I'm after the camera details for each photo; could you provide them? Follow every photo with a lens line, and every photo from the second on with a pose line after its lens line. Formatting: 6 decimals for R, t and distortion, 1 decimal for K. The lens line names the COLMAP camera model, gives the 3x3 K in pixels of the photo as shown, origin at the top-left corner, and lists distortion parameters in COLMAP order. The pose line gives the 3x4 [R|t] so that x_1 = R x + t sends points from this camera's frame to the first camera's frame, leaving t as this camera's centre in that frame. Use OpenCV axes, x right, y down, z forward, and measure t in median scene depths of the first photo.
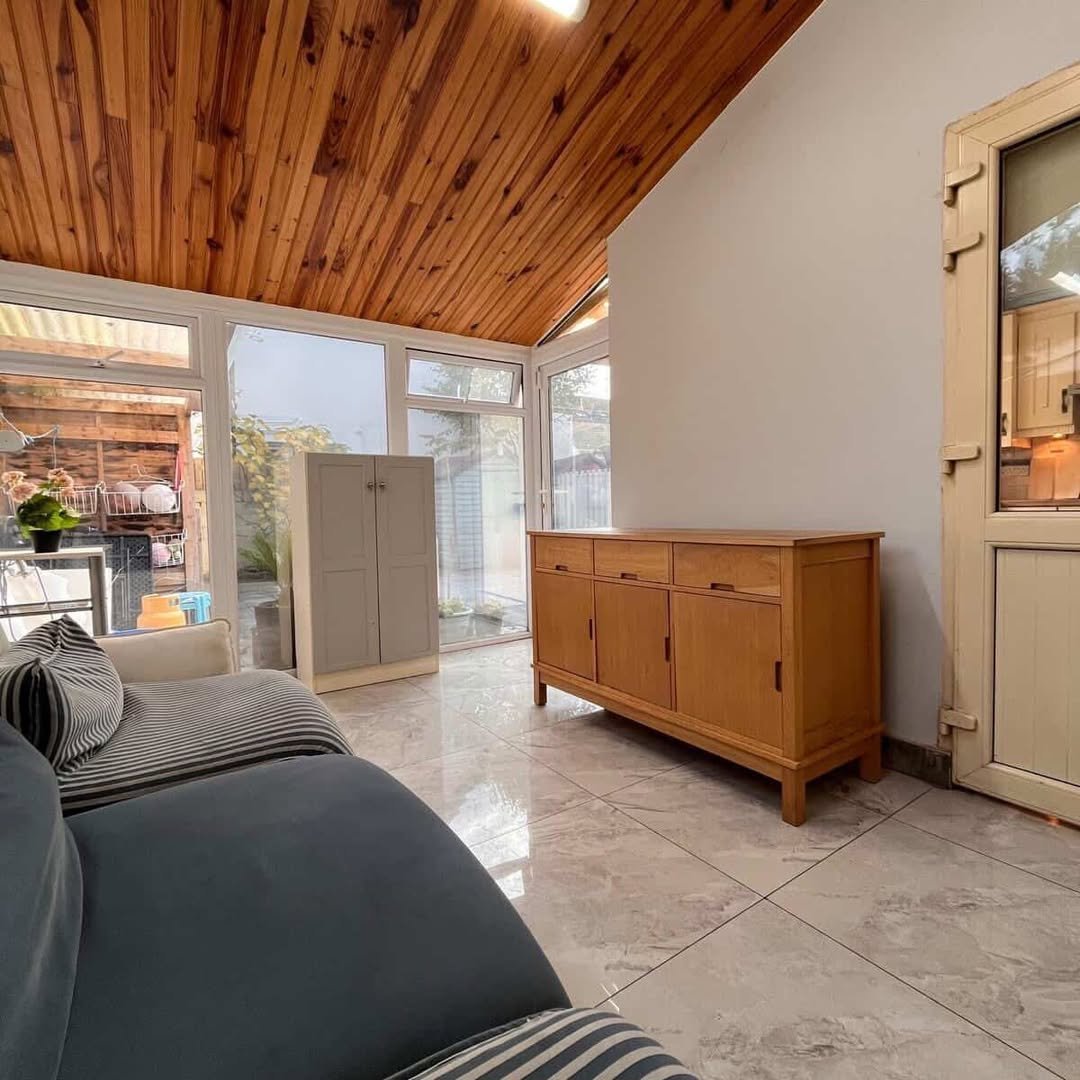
lens RADIAL K [[579.5, 0, 539.8], [0, 579.5, 506.2], [0, 0, 1]] dist [-0.000050, -0.000594]
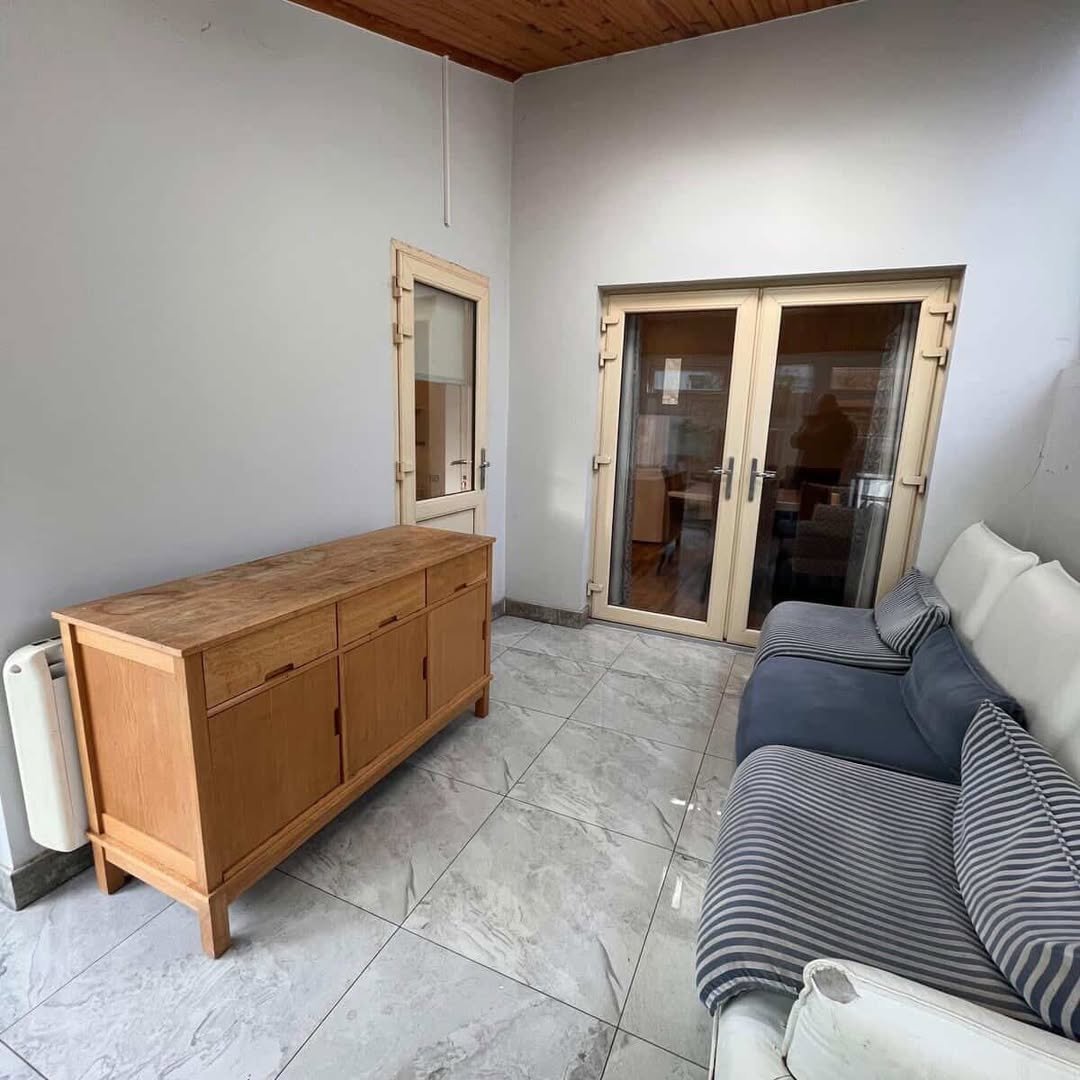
lens RADIAL K [[582.9, 0, 541.1], [0, 582.9, 535.1], [0, 0, 1]] dist [0.003313, -0.003528]
pose [[-0.524821, -0.163346, 0.835393, -0.761899], [-0.024408, 0.983899, 0.177050, -0.186846], [-0.850863, 0.072529, -0.520358, 1.430374]]
